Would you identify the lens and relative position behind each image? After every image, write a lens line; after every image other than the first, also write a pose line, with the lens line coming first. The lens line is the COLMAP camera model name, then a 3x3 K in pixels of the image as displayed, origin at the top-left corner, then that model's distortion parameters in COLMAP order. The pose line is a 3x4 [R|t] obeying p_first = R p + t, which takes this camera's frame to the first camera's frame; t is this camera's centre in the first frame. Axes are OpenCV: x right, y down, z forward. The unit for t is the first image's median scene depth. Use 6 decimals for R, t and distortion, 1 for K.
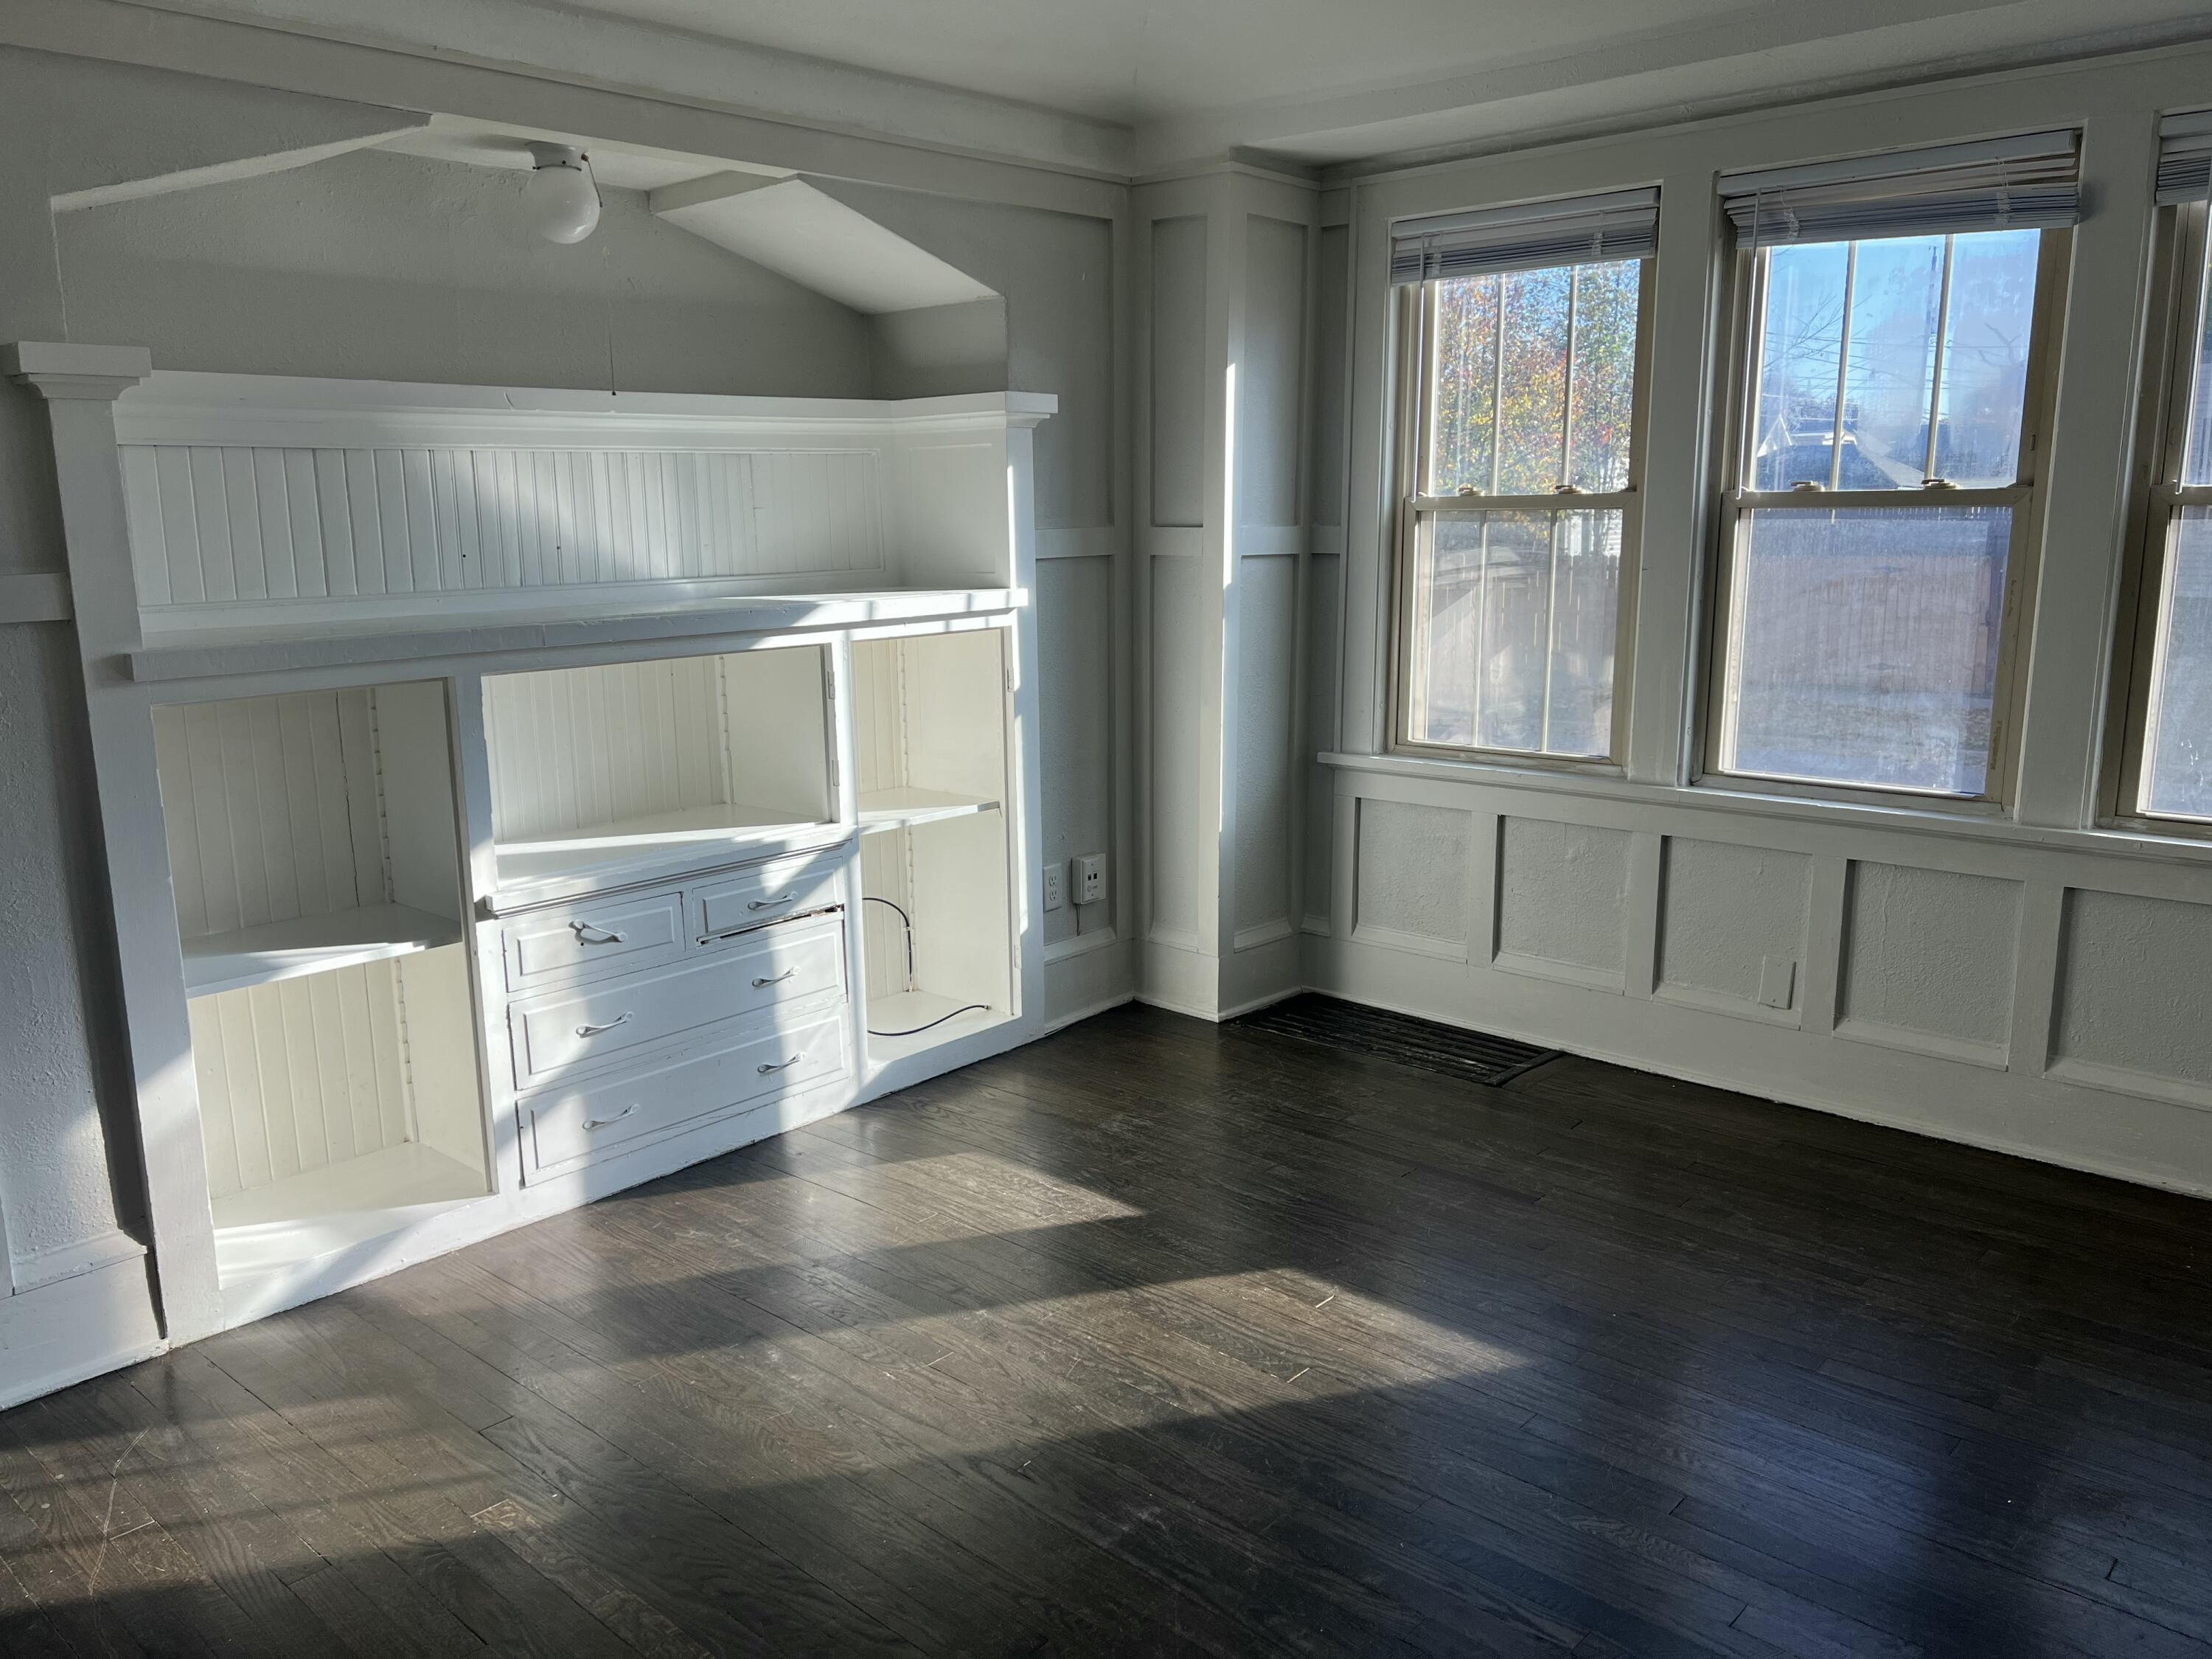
lens RADIAL K [[1652.2, 0, 1098.4], [0, 1652.2, 820.0], [0, 0, 1]] dist [0.094676, -0.097145]
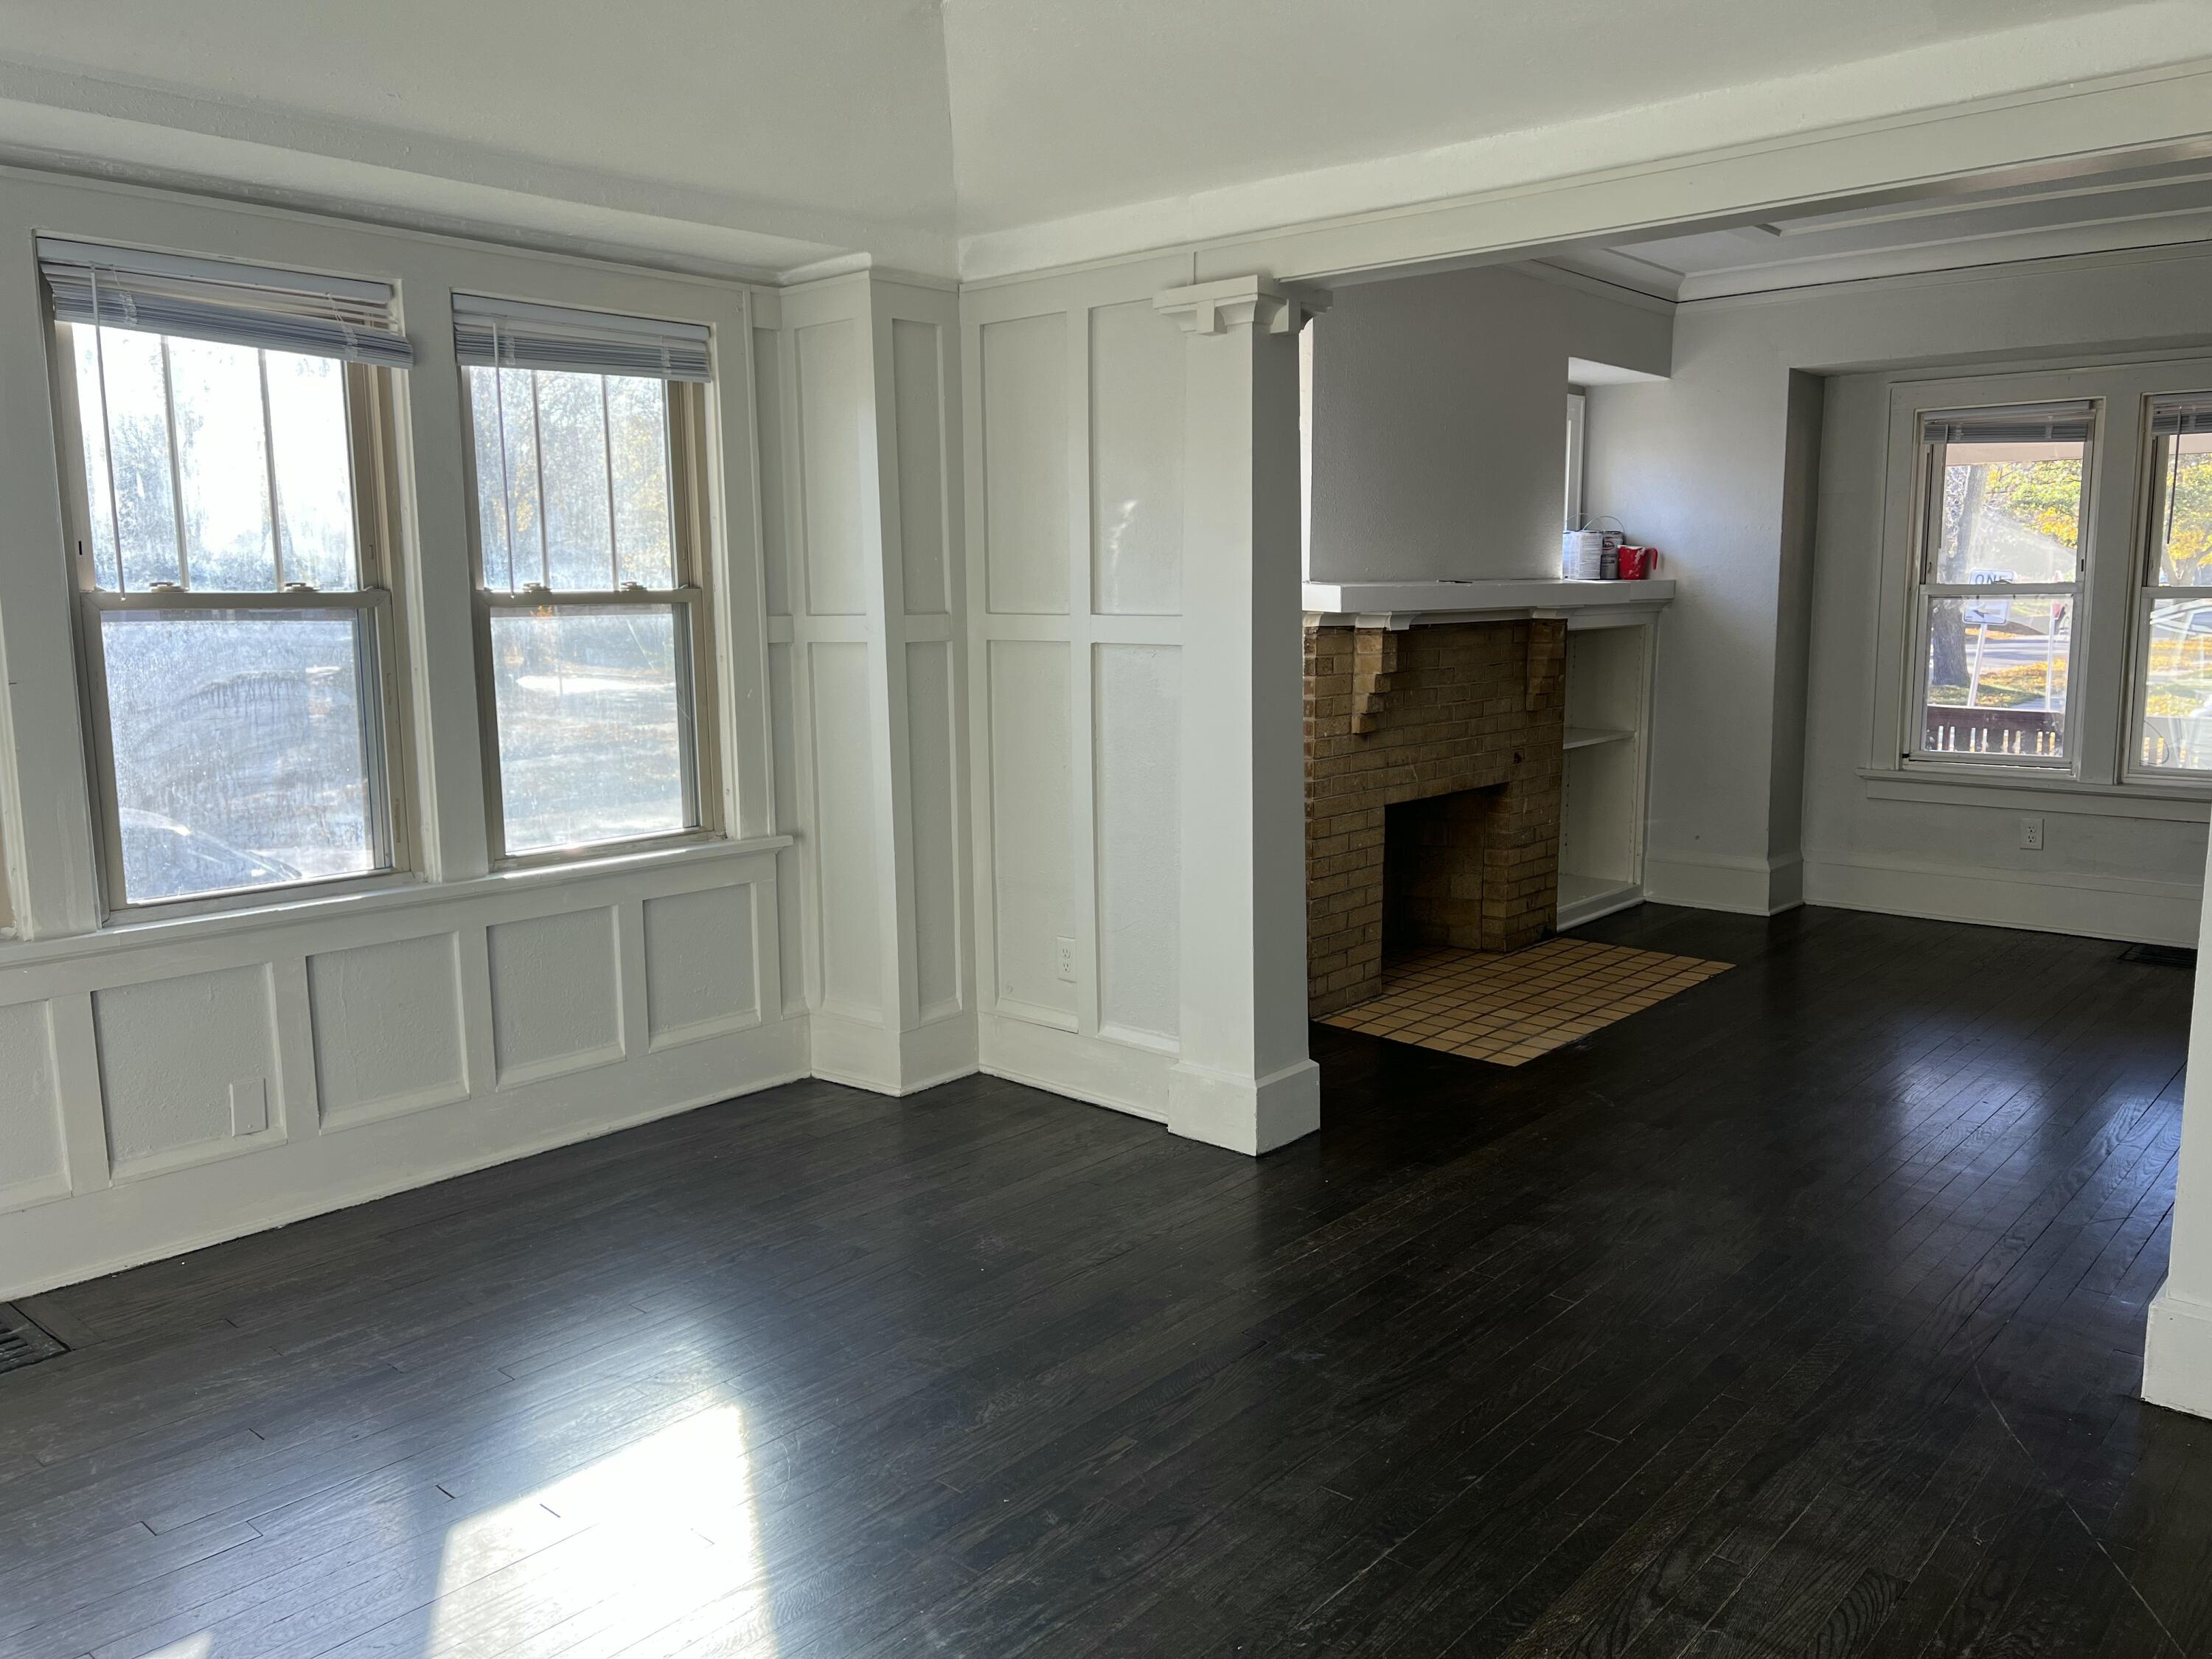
lens RADIAL K [[1652.2, 0, 1098.4], [0, 1652.2, 820.0], [0, 0, 1]] dist [0.094676, -0.097145]
pose [[0.003488, -0.127242, 0.991866, -0.547381], [0.199321, 0.972057, 0.124000, -0.087639], [-0.979928, 0.197267, 0.028752, 0.502069]]
